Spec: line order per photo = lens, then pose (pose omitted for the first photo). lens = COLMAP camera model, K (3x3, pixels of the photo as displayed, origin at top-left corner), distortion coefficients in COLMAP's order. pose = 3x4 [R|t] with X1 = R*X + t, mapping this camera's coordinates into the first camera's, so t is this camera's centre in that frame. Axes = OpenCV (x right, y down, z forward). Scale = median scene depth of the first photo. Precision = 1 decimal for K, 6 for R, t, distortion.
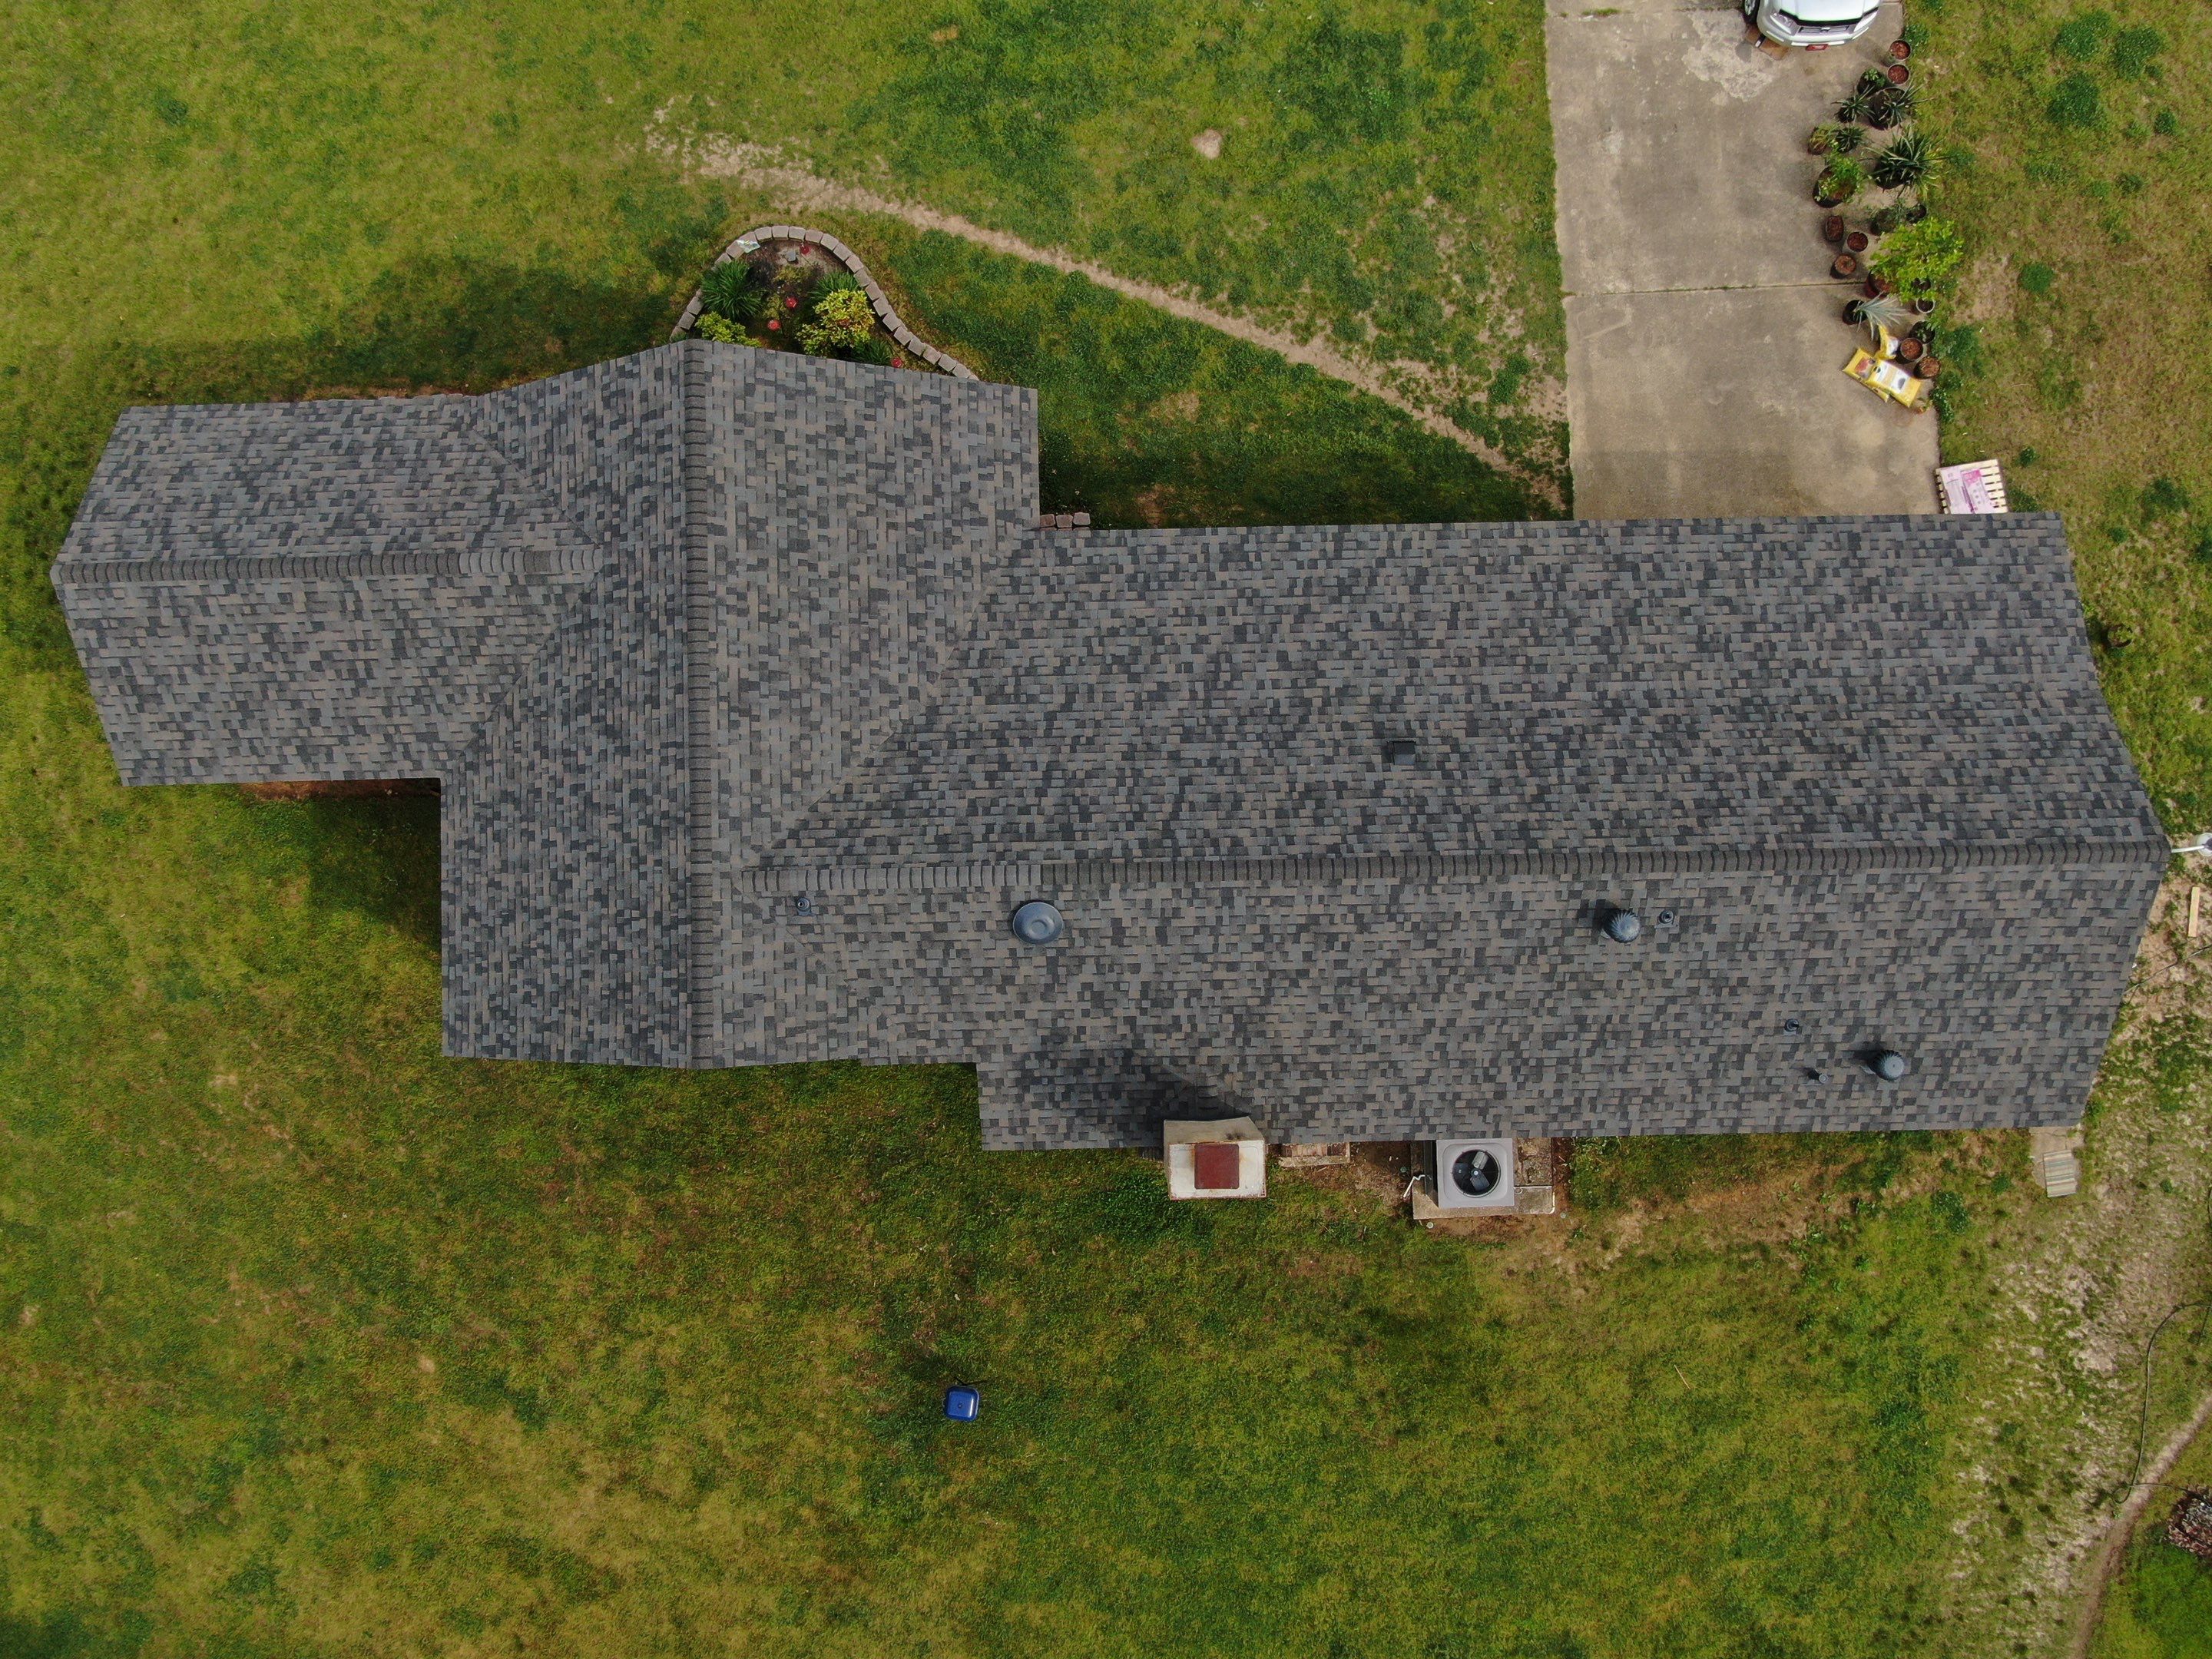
lens RADIAL K [[1597.5, 0, 1106.0], [0, 1597.5, 829.5], [0, 0, 1]] dist [-0.027375, 0.010680]
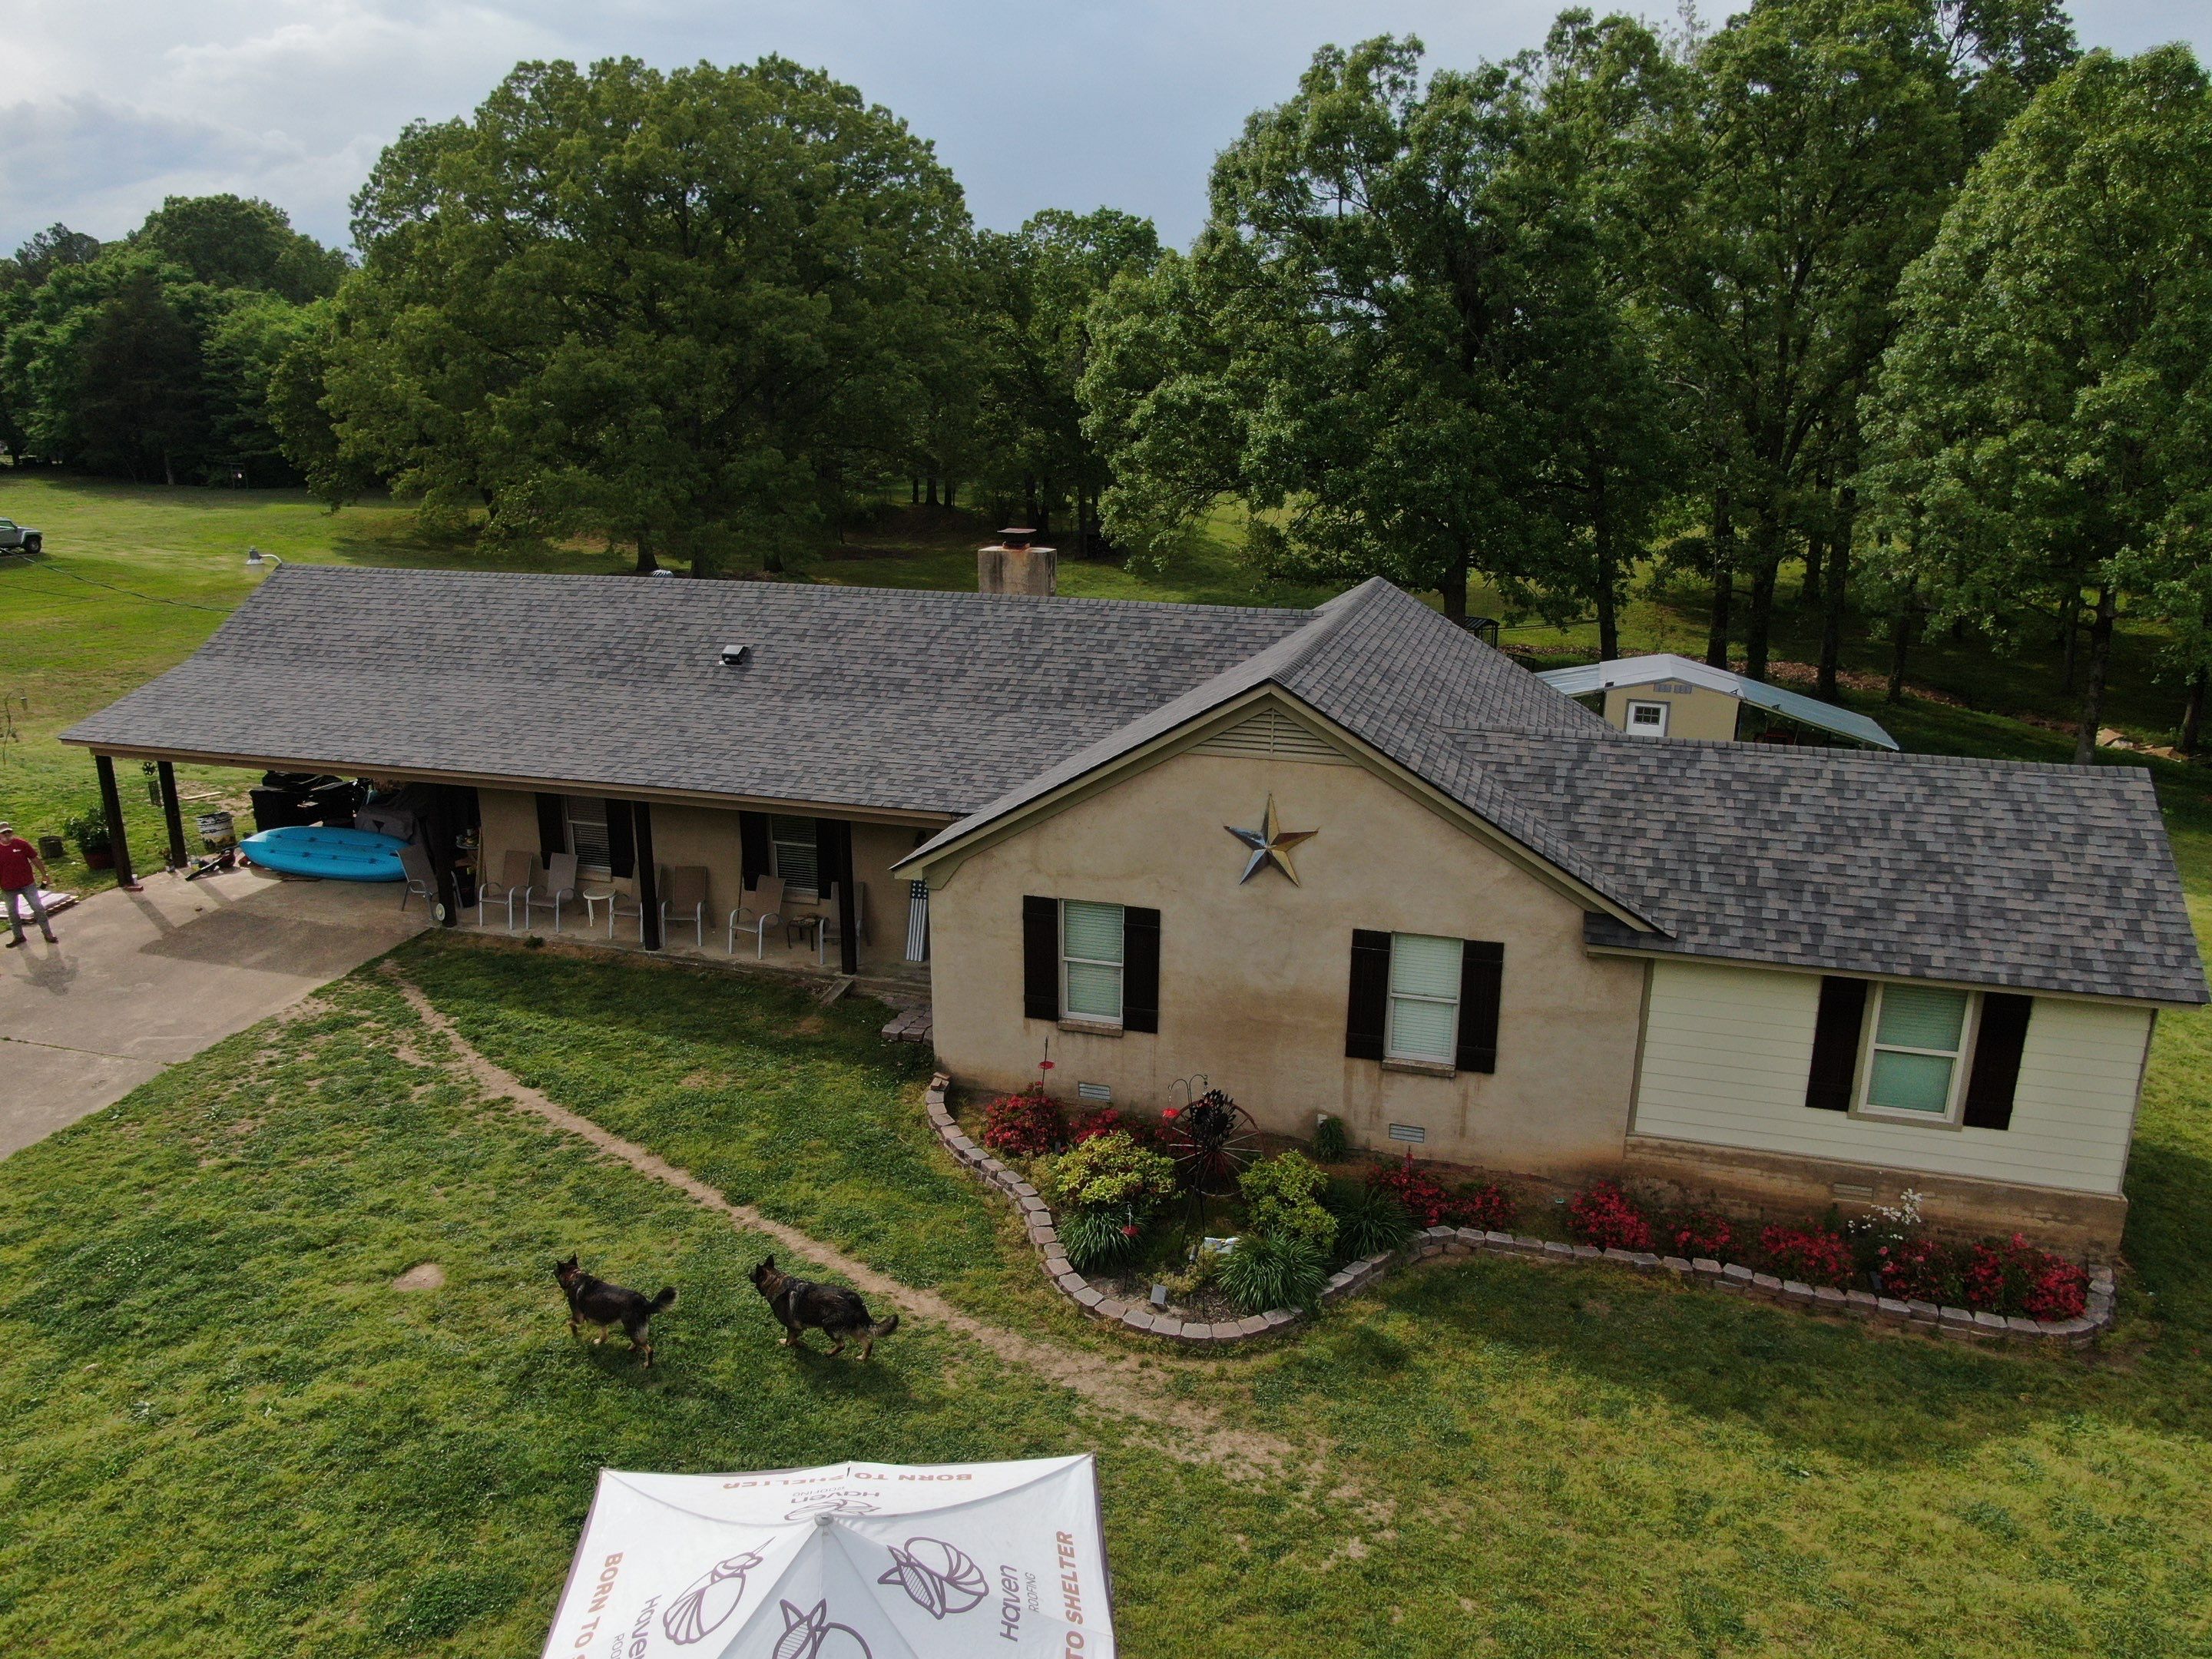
lens RADIAL K [[1597.5, 0, 1106.0], [0, 1597.5, 829.5], [0, 0, 1]] dist [-0.027375, 0.010680]
pose [[-0.953895, -0.087144, 0.287210, -0.332939], [0.299622, -0.220288, 0.928278, -0.870746], [-0.017625, 0.971534, 0.236242, 0.706365]]
